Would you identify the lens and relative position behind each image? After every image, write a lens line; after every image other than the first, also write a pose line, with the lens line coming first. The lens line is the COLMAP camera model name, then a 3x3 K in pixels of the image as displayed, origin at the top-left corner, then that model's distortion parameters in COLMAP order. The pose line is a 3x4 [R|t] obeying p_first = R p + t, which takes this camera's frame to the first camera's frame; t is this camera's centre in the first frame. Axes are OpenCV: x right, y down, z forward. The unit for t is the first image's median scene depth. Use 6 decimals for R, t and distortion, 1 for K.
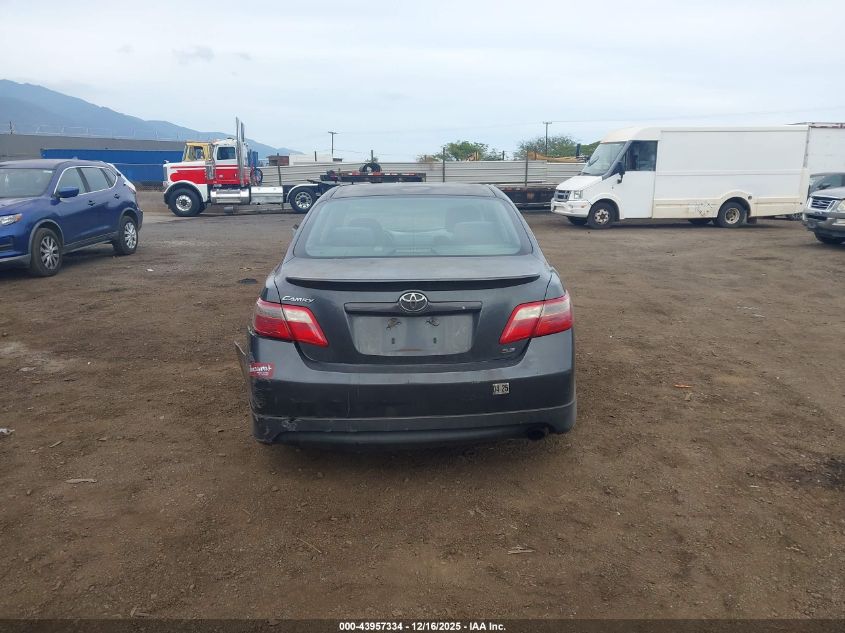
lens RADIAL K [[661.6, 0, 426.0], [0, 661.6, 317.1], [0, 0, 1]] dist [0.047457, -0.064527]
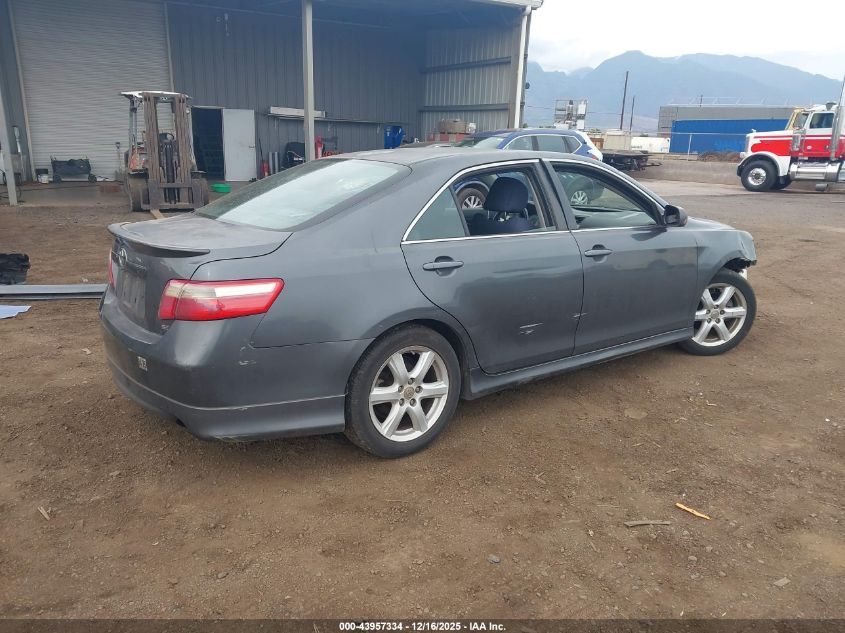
lens RADIAL K [[661.6, 0, 428.2], [0, 661.6, 323.0], [0, 0, 1]] dist [0.047457, -0.064527]
pose [[0.588339, 0.221152, -0.777785, 0.129545], [-0.182965, 0.973336, 0.138354, -0.018500], [0.787643, 0.060908, 0.613114, 0.088278]]
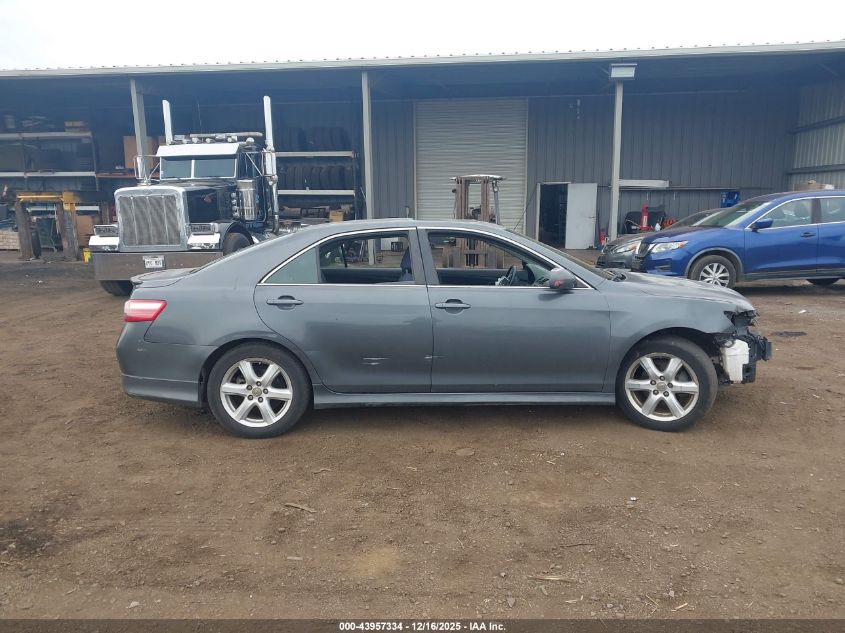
lens RADIAL K [[661.6, 0, 426.3], [0, 661.6, 325.0], [0, 0, 1]] dist [0.047457, -0.064527]
pose [[-0.014026, 0.167746, -0.985730, 0.202191], [-0.195371, 0.966366, 0.167231, -0.042779], [0.980629, 0.194929, 0.019219, 0.201217]]
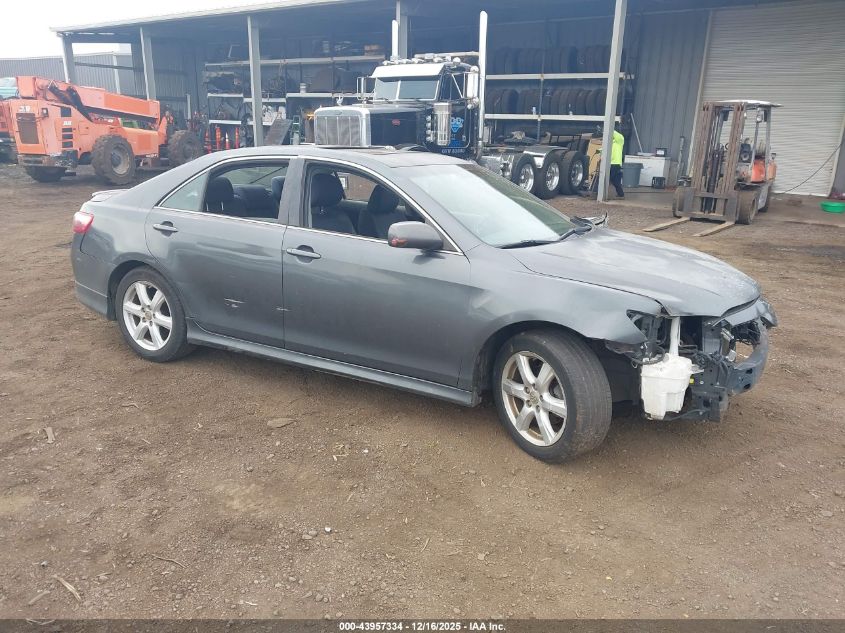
lens RADIAL K [[661.6, 0, 419.2], [0, 661.6, 322.4], [0, 0, 1]] dist [0.047457, -0.064527]
pose [[-0.496272, 0.221559, -0.839420, 0.145762], [-0.208582, 0.908139, 0.363012, -0.065246], [0.842738, 0.355240, -0.404471, 0.297580]]
